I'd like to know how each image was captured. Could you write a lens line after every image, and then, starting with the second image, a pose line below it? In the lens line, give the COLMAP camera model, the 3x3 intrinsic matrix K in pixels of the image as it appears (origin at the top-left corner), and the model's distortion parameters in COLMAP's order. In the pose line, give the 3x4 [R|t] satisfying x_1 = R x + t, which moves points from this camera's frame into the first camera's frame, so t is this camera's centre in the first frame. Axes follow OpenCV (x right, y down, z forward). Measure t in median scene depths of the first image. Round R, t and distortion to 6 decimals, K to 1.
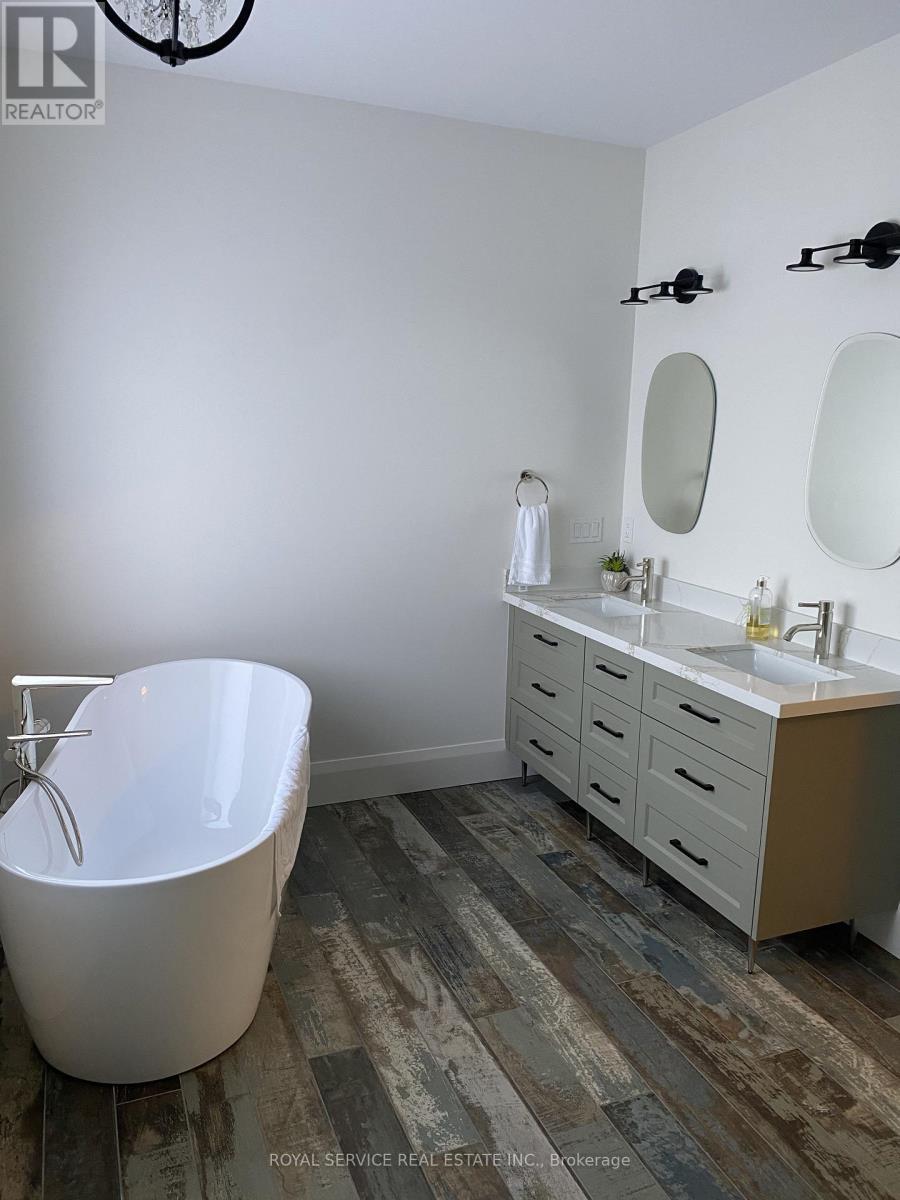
lens RADIAL K [[888.1, 0, 448.5], [0, 888.1, 600.6], [0, 0, 1]] dist [-0.008648, -0.006469]
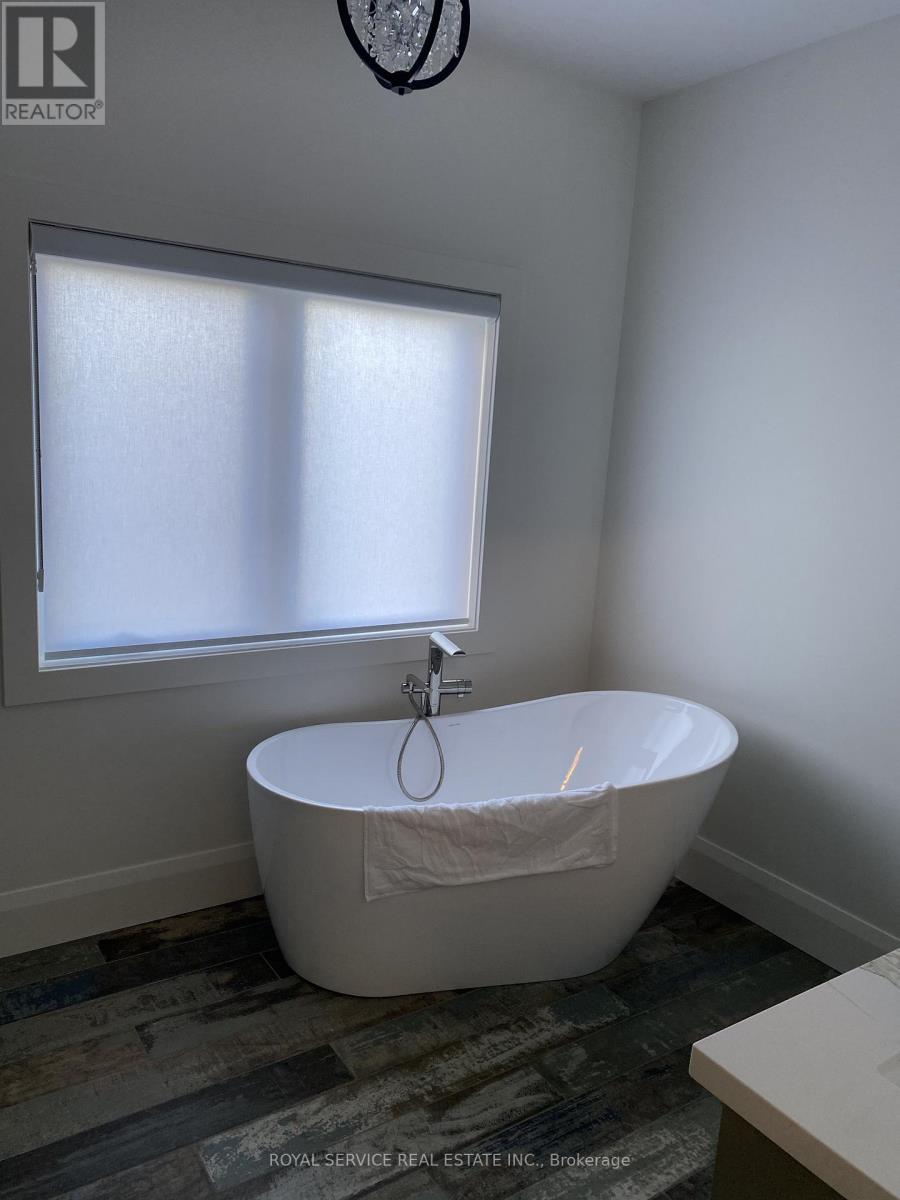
lens RADIAL K [[888.1, 0, 449.5], [0, 888.1, 599.6], [0, 0, 1]] dist [-0.008648, -0.006469]
pose [[0.210445, 0.160883, -0.964277, 0.700444], [-0.242101, 0.964217, 0.108037, -0.097497], [0.947154, 0.210716, 0.241865, 0.730155]]
